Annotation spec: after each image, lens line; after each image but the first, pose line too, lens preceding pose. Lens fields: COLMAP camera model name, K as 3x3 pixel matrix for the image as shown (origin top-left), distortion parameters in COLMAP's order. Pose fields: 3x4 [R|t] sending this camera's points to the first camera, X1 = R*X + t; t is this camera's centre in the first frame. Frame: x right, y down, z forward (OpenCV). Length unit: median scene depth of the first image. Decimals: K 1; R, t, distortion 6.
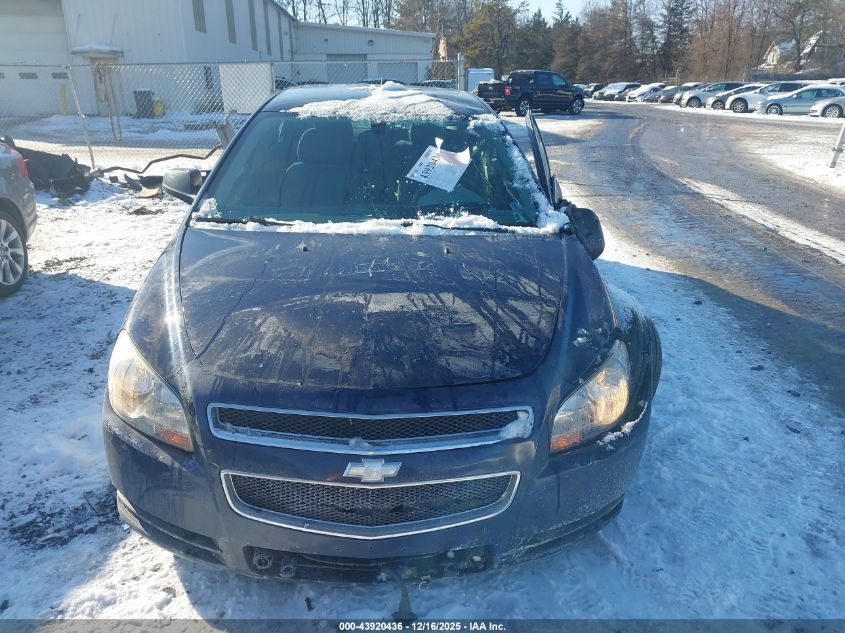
lens RADIAL K [[655.5, 0, 422.5], [0, 655.5, 316.5], [0, 0, 1]] dist [0.005116, 0.000789]
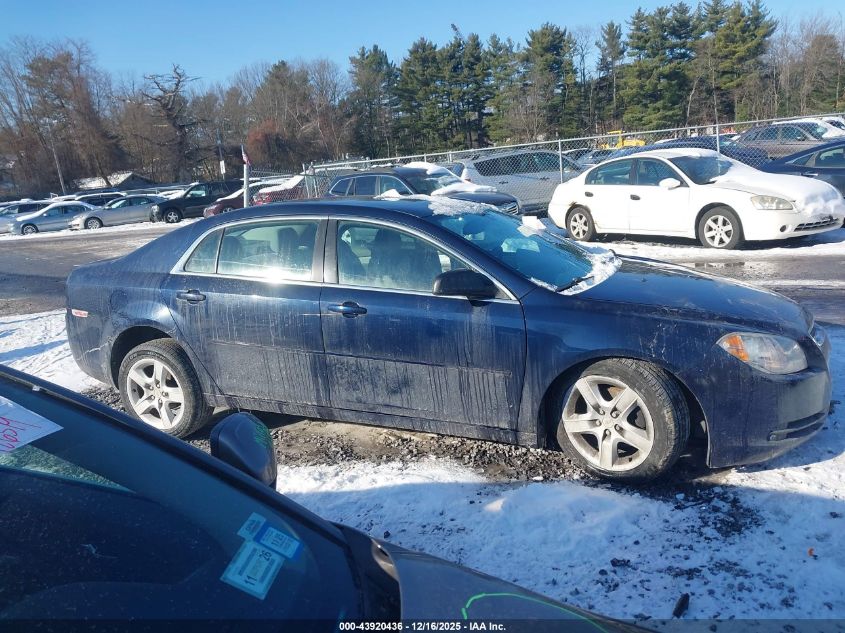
lens RADIAL K [[649.0, 0, 422.5], [0, 649.0, 316.5], [0, 0, 1]] dist [0.009012, 0.002417]
pose [[0.445636, -0.245738, 0.860826, -1.527151], [0.386256, 0.920255, 0.062745, -0.286606], [-0.807599, 0.304538, 0.505016, 0.608698]]
